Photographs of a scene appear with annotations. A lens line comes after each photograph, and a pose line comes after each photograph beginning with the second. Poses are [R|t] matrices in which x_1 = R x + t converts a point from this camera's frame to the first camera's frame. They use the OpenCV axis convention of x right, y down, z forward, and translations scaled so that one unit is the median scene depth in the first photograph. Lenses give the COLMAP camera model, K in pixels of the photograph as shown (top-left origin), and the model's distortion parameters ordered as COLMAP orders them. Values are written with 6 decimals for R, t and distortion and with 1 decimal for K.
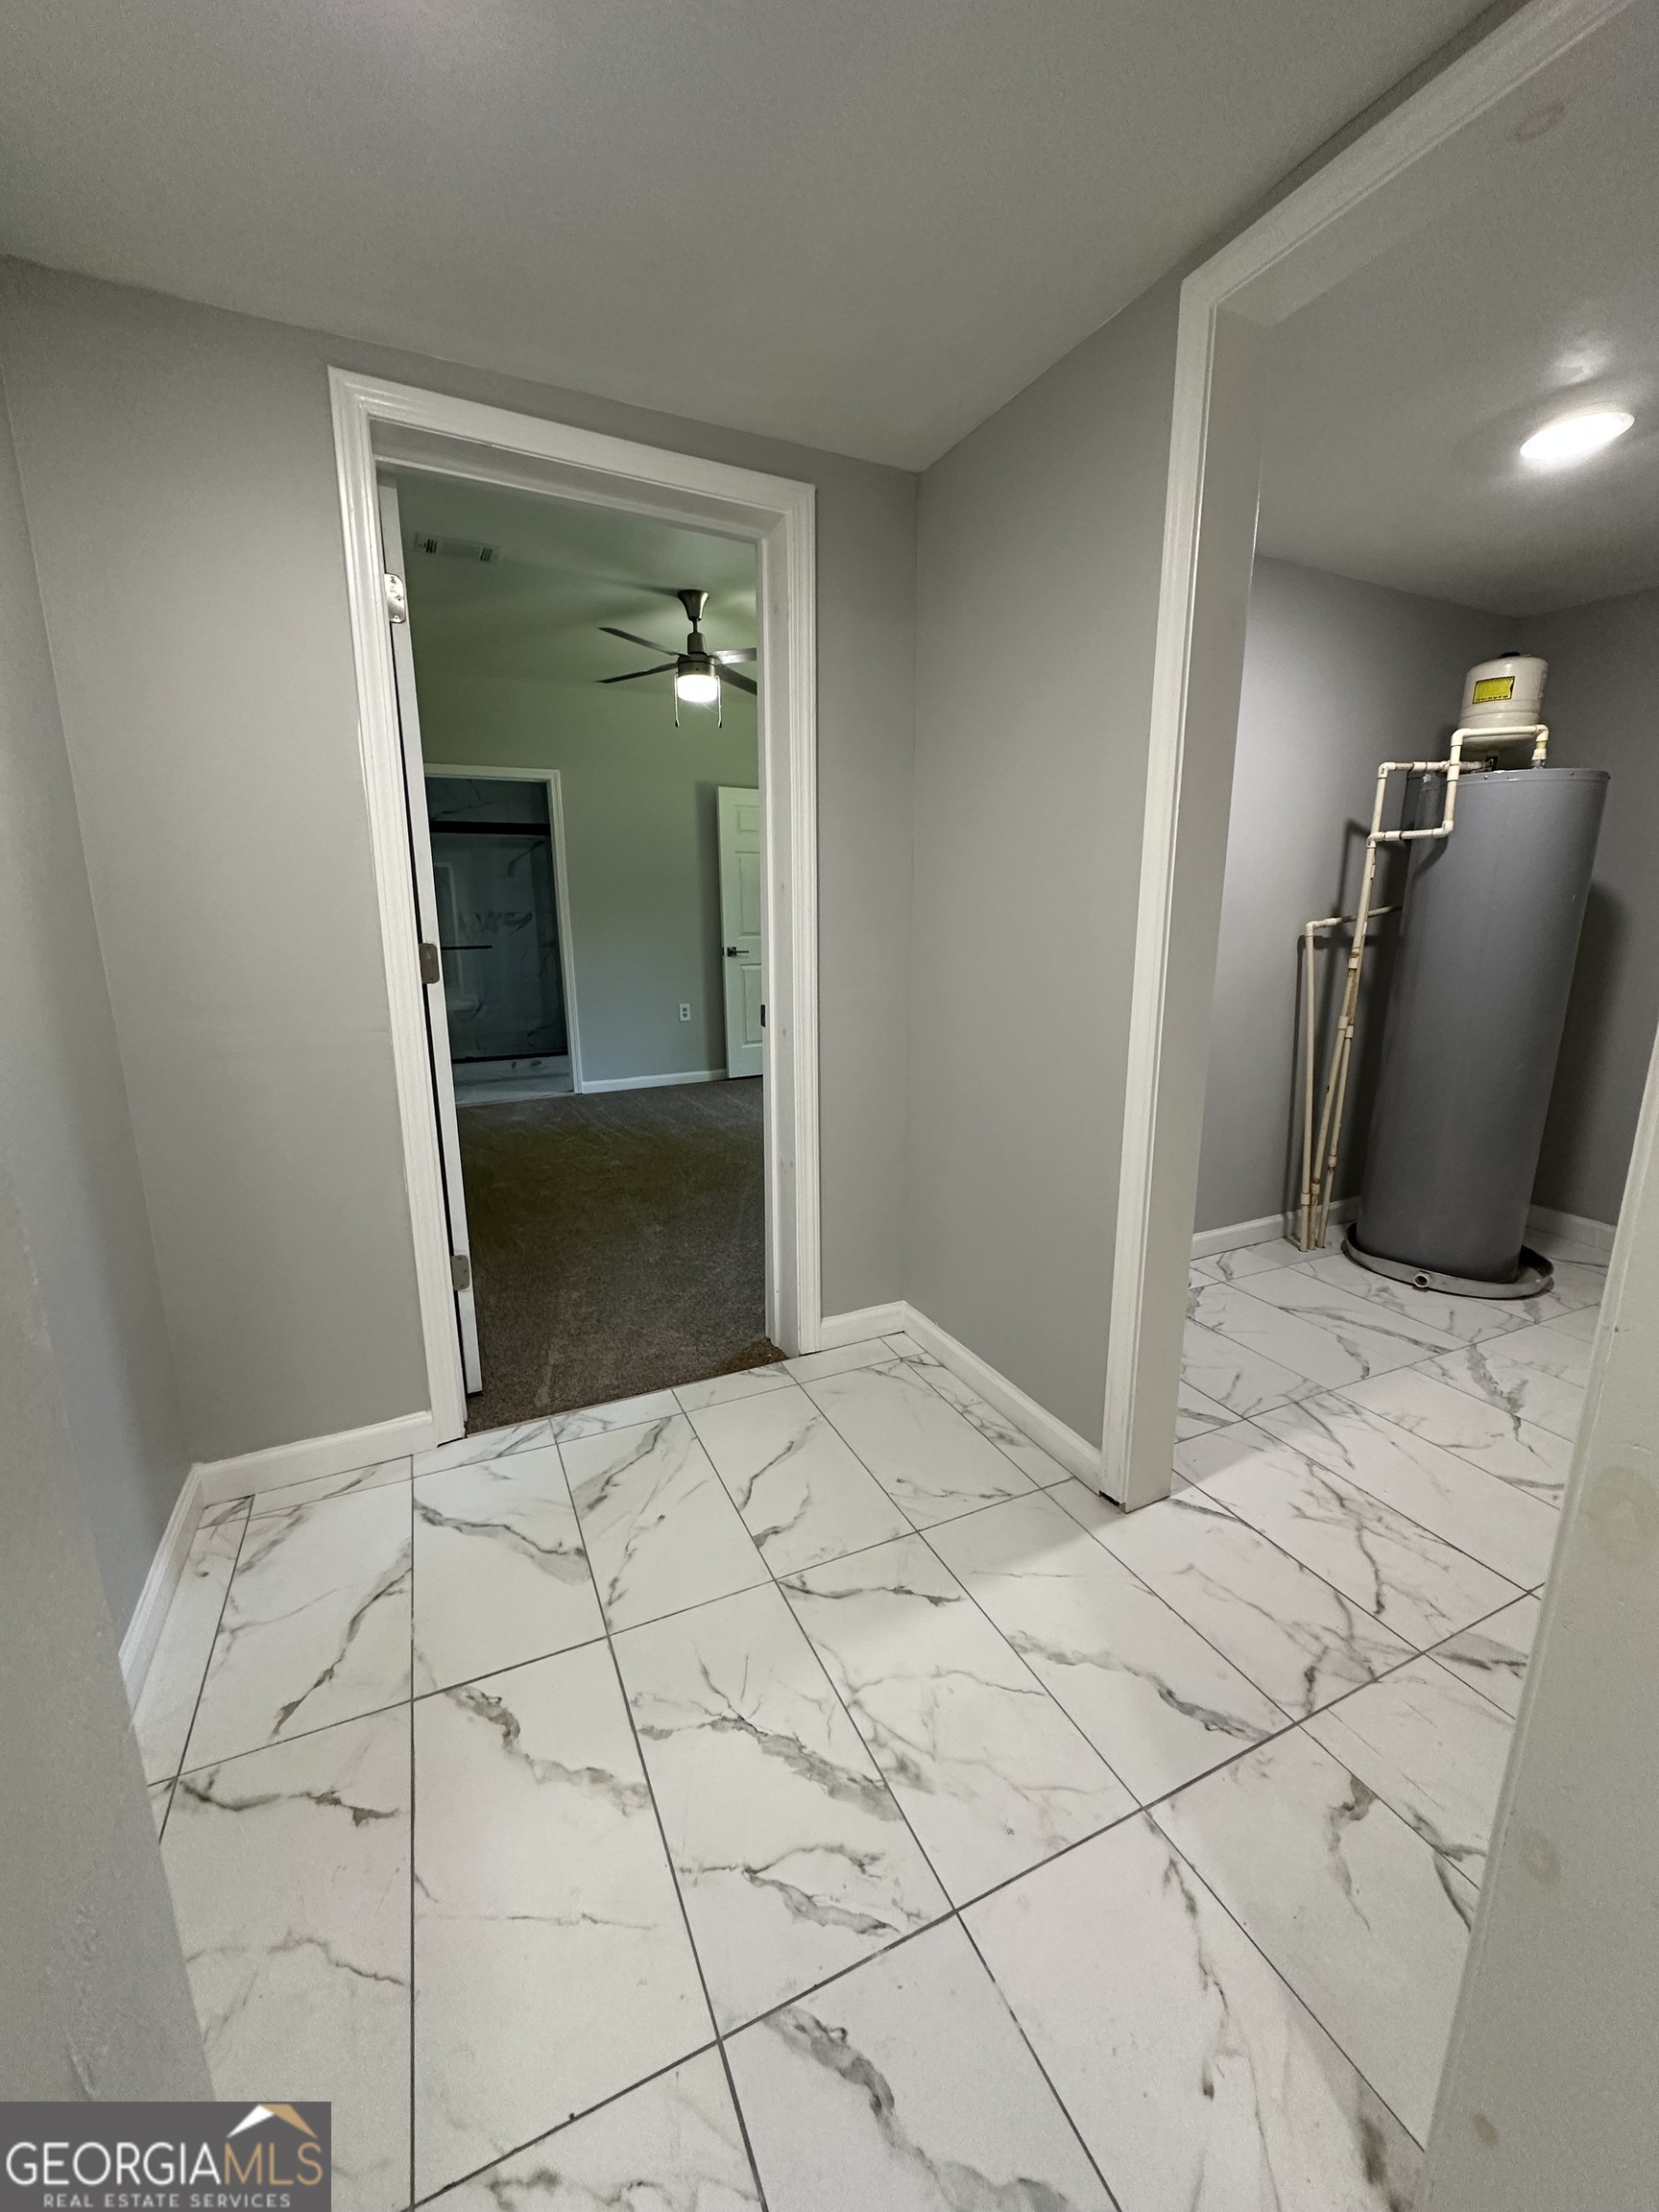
lens RADIAL K [[884.1, 0, 829.3], [0, 884.1, 1104.2], [0, 0, 1]] dist [-0.001670, 0.000661]
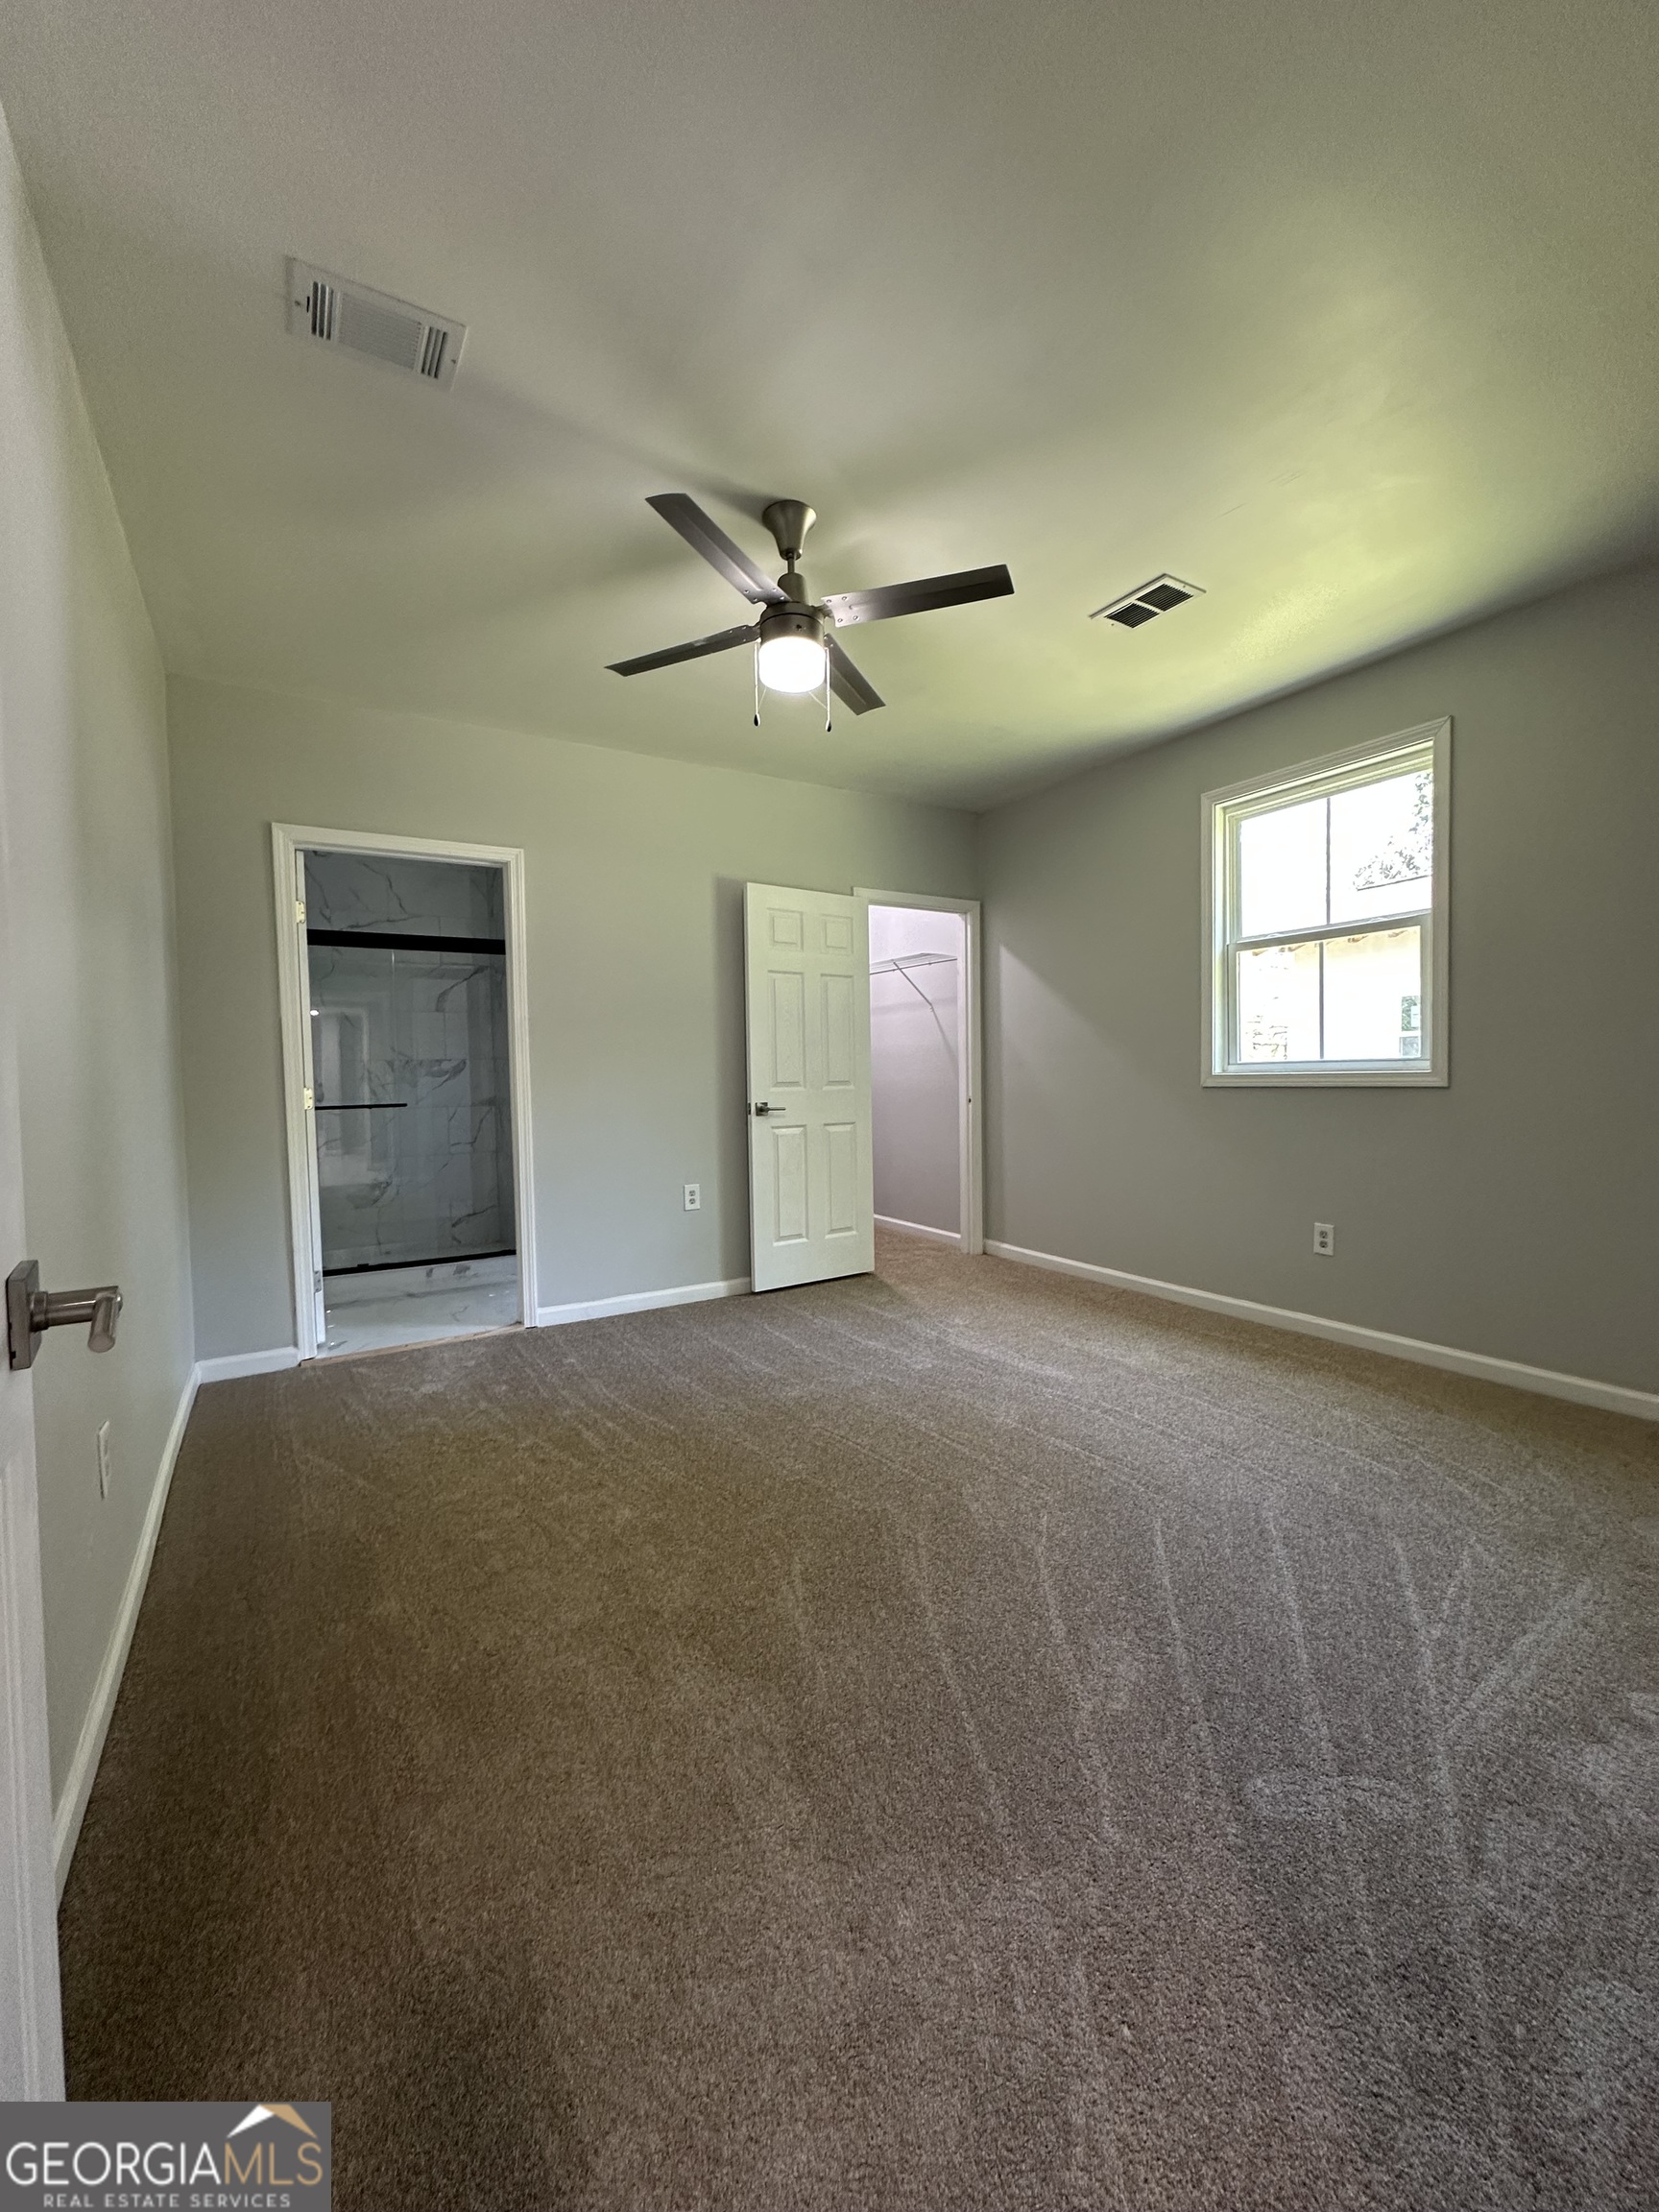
lens RADIAL K [[874.4, 0, 835.4], [0, 874.4, 1101.0], [0, 0, 1]] dist [-0.000899, 0.000089]
pose [[0.995810, -0.011140, 0.090765, -0.117846], [0.026897, 0.984328, -0.174286, -0.057728], [-0.087401, 0.175998, 0.980503, 0.321902]]
